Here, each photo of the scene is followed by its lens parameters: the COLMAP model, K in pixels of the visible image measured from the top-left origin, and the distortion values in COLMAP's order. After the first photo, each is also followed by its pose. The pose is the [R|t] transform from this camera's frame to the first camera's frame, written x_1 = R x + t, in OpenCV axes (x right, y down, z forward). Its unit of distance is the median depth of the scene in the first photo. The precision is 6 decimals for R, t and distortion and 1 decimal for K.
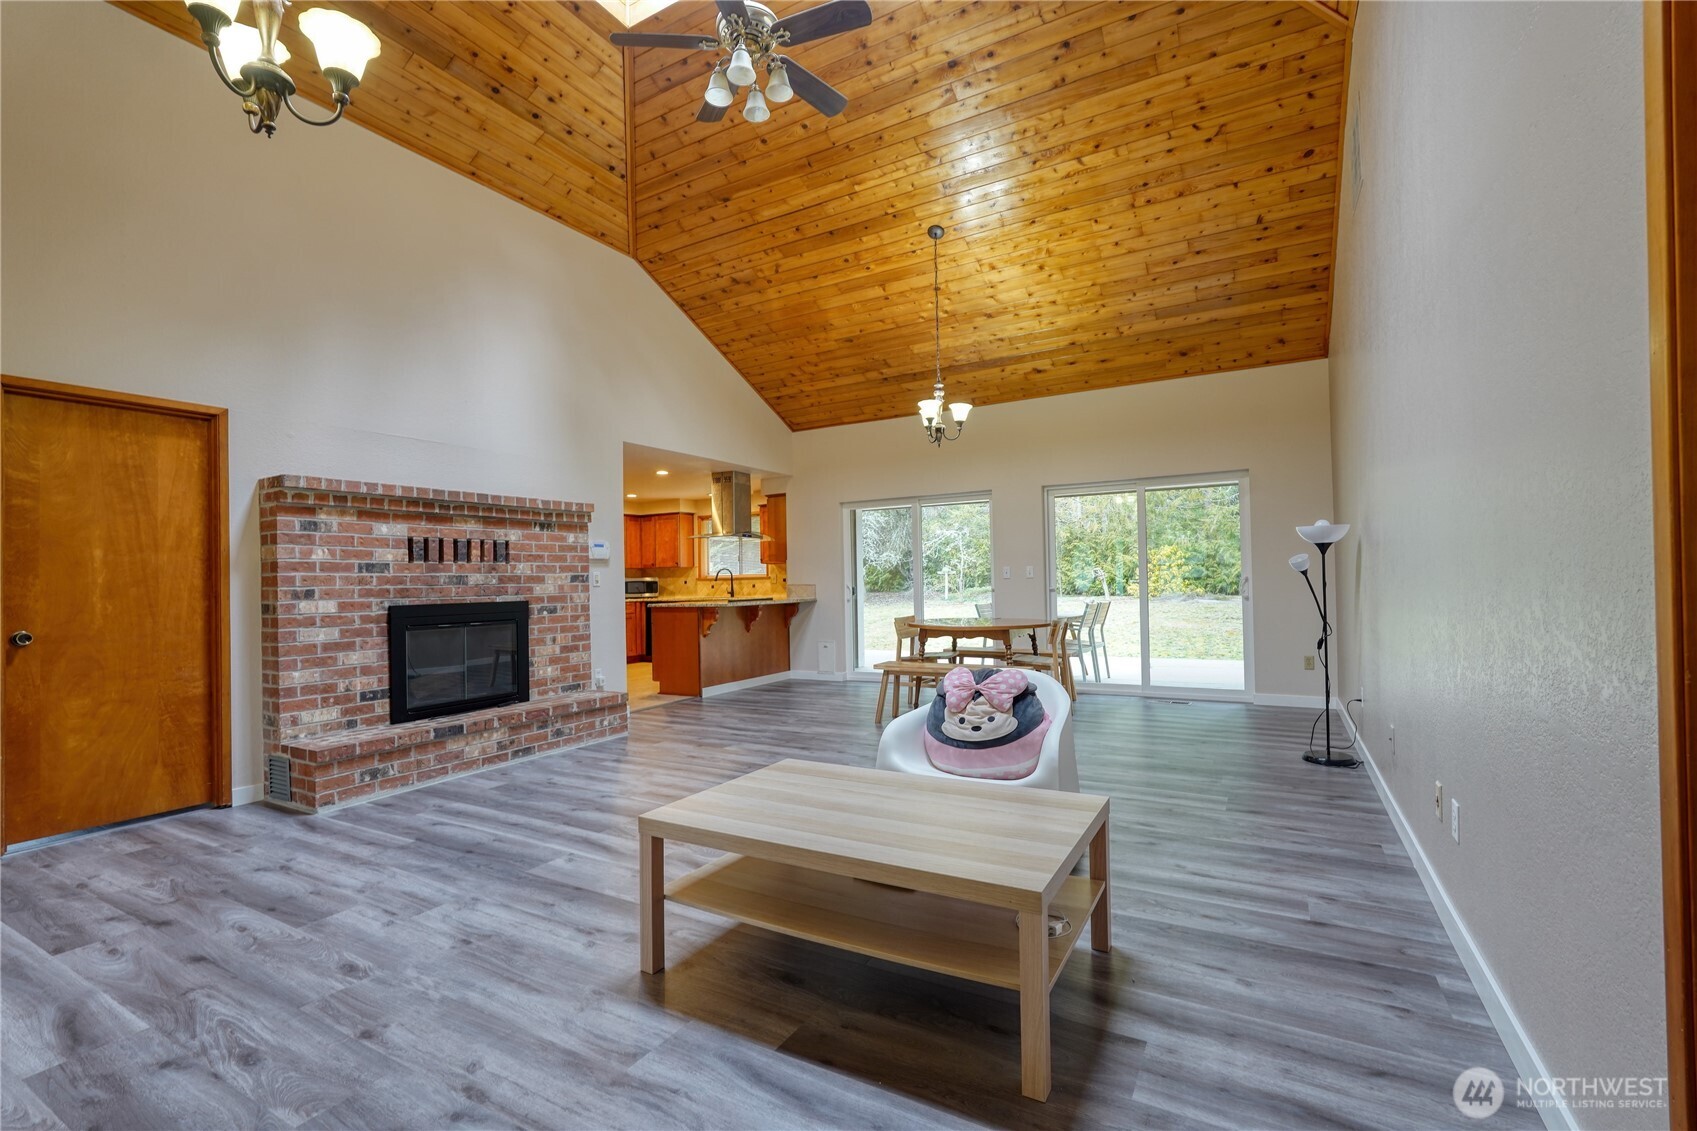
lens RADIAL K [[746.9, 0, 843.8], [0, 746.9, 570.1], [0, 0, 1]] dist [-0.021581, 0.012246]
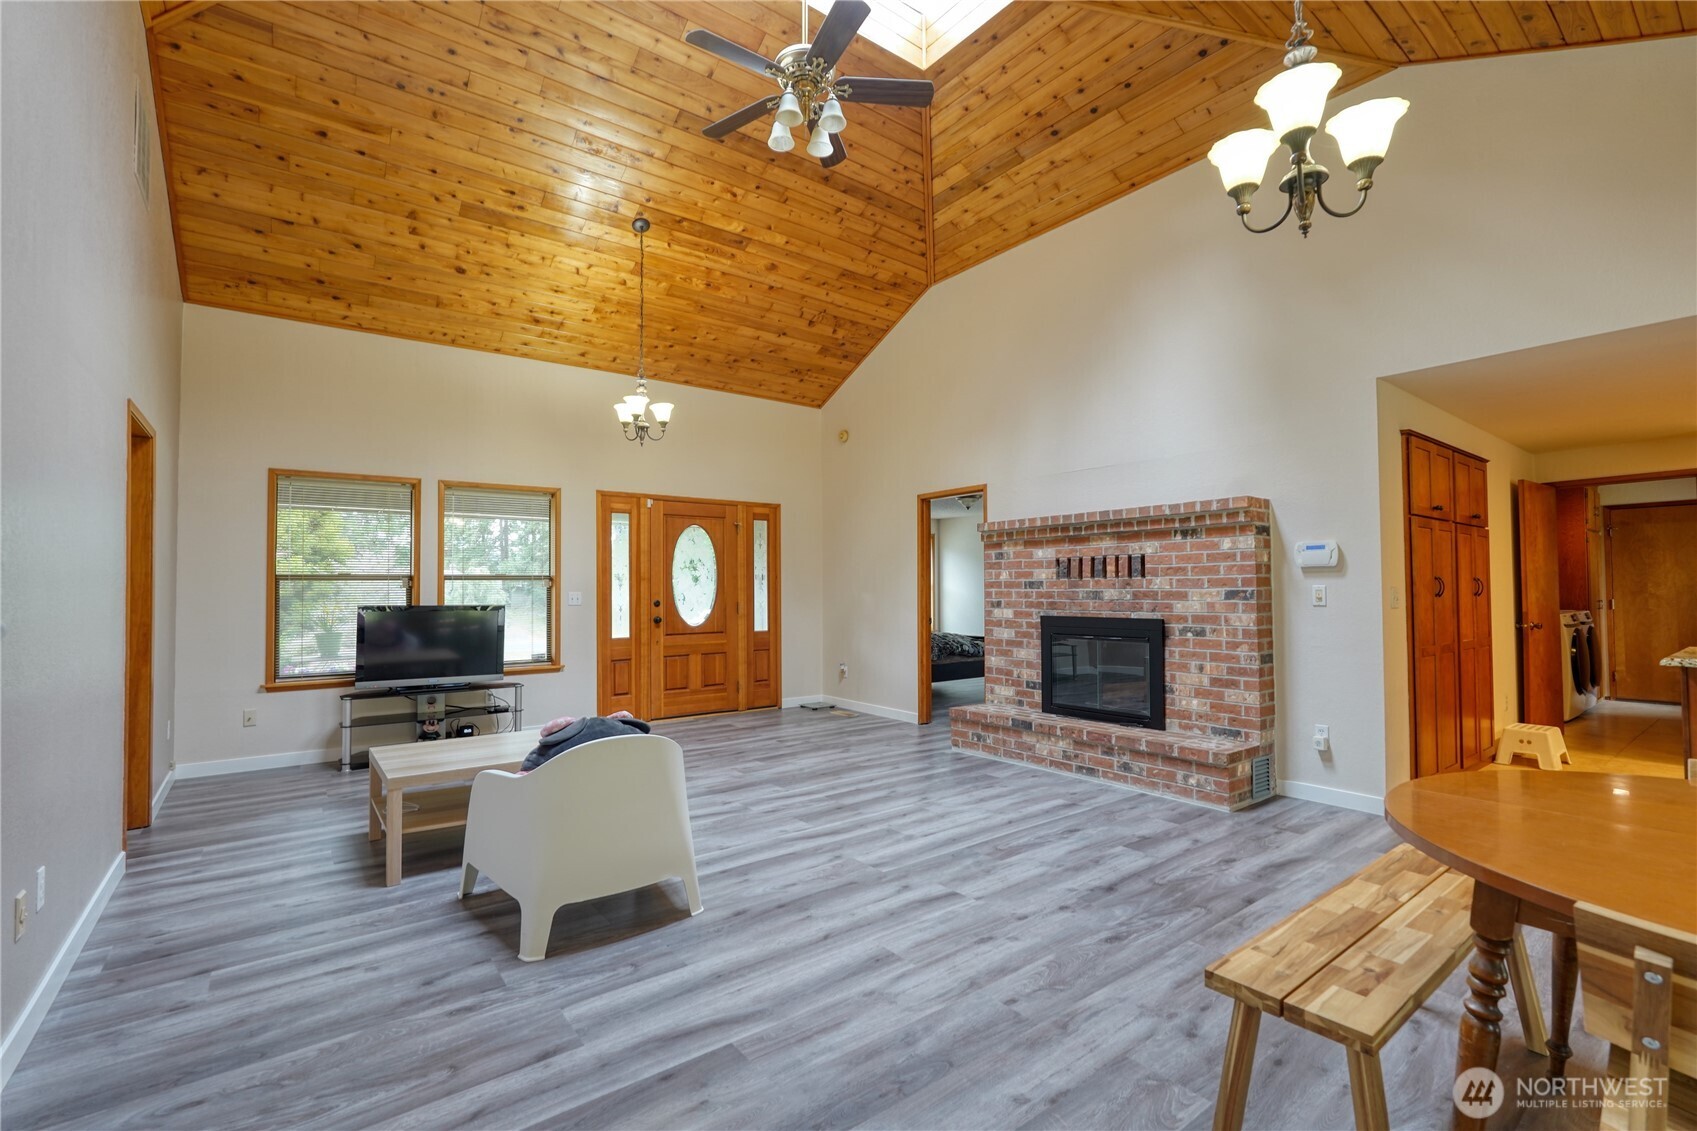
lens RADIAL K [[746.9, 0, 843.8], [0, 746.9, 570.1], [0, 0, 1]] dist [-0.021581, 0.012246]
pose [[-0.387154, -0.002594, -0.922011, 0.627106], [0.027225, 0.999528, -0.014244, -0.017776], [0.921613, -0.030617, -0.386901, 1.124023]]
